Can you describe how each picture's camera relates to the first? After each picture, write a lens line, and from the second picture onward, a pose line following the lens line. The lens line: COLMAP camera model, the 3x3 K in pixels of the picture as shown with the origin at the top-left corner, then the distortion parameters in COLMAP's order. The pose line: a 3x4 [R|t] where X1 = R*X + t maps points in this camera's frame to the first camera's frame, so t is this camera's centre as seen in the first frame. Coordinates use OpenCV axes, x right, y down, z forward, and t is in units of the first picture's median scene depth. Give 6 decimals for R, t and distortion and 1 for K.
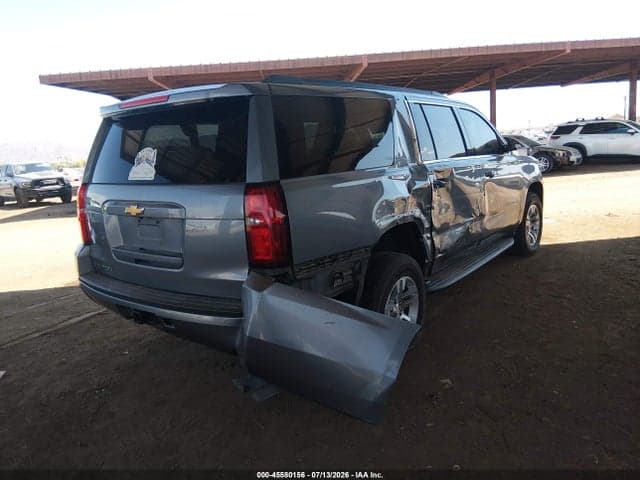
lens RADIAL K [[497.8, 0, 317.4], [0, 497.8, 233.8], [0, 0, 1]] dist [0.061831, -0.005911]
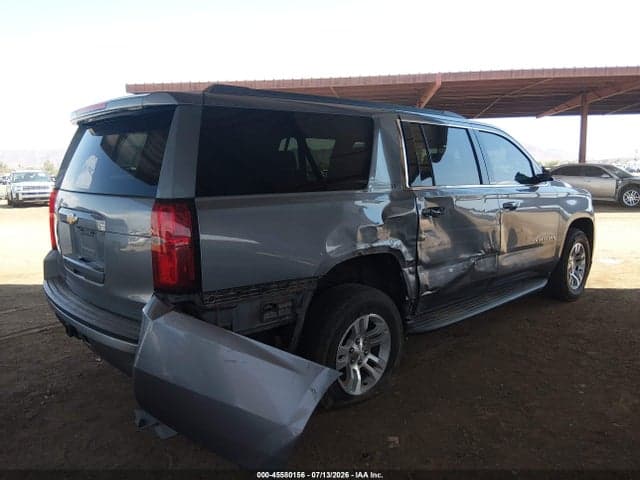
lens RADIAL K [[491.1, 0, 320.0], [0, 491.1, 240.0], [0, 0, 1]] dist [0.059796, -0.090784]
pose [[0.982676, 0.078933, -0.167680, 0.200850], [-0.081862, 0.996587, -0.010615, -0.026472], [0.166270, 0.024158, 0.985784, 0.099797]]
